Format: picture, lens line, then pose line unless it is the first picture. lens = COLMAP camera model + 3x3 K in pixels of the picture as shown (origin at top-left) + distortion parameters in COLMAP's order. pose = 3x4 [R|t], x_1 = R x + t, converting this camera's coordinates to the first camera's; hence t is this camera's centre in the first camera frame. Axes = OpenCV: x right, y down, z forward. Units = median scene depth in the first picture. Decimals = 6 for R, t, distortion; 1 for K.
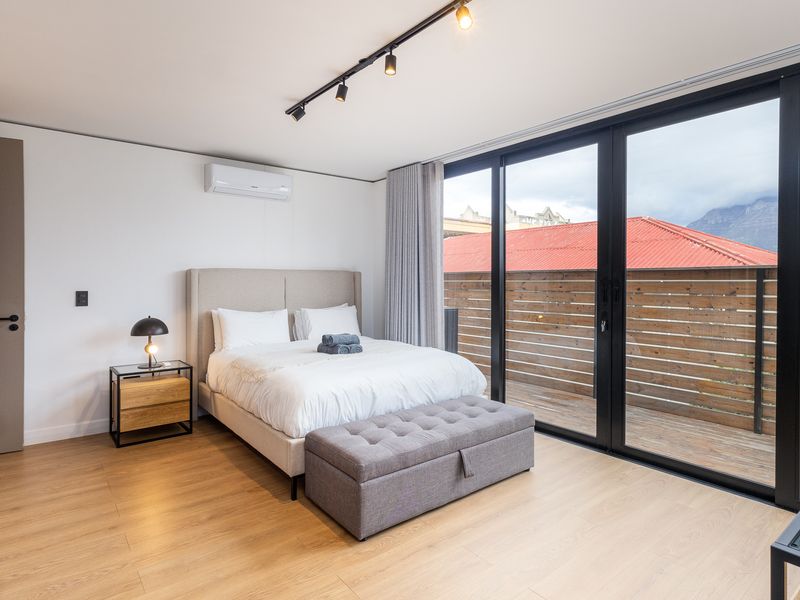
lens RADIAL K [[428.9, 0, 401.8], [0, 428.9, 280.5], [0, 0, 1]] dist [-0.000637, -0.000007]
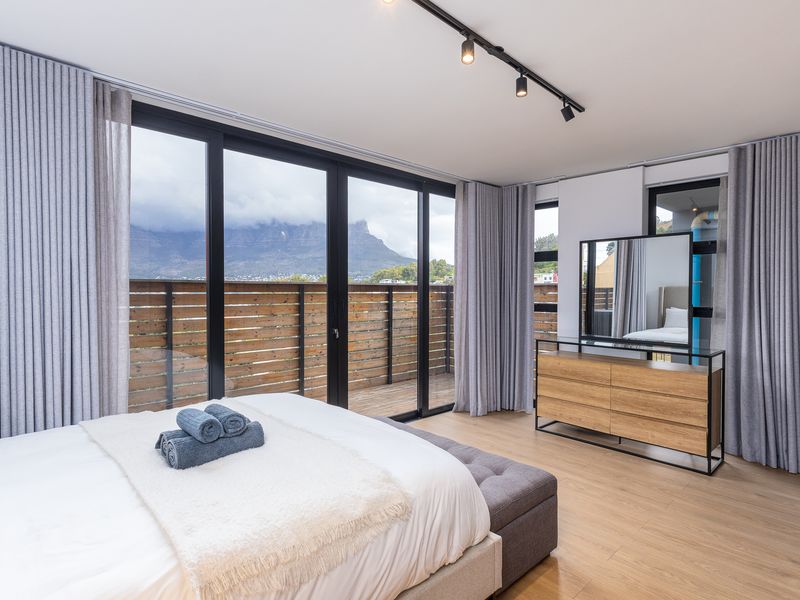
lens RADIAL K [[430.5, 0, 396.5], [0, 430.5, 290.8], [0, 0, 1]] dist [0.019273, 0.000154]
pose [[-0.045998, -0.004542, 0.998931, -0.562860], [0.002575, 0.999986, 0.004665, -0.009561], [-0.998938, 0.002786, -0.045986, 0.716808]]
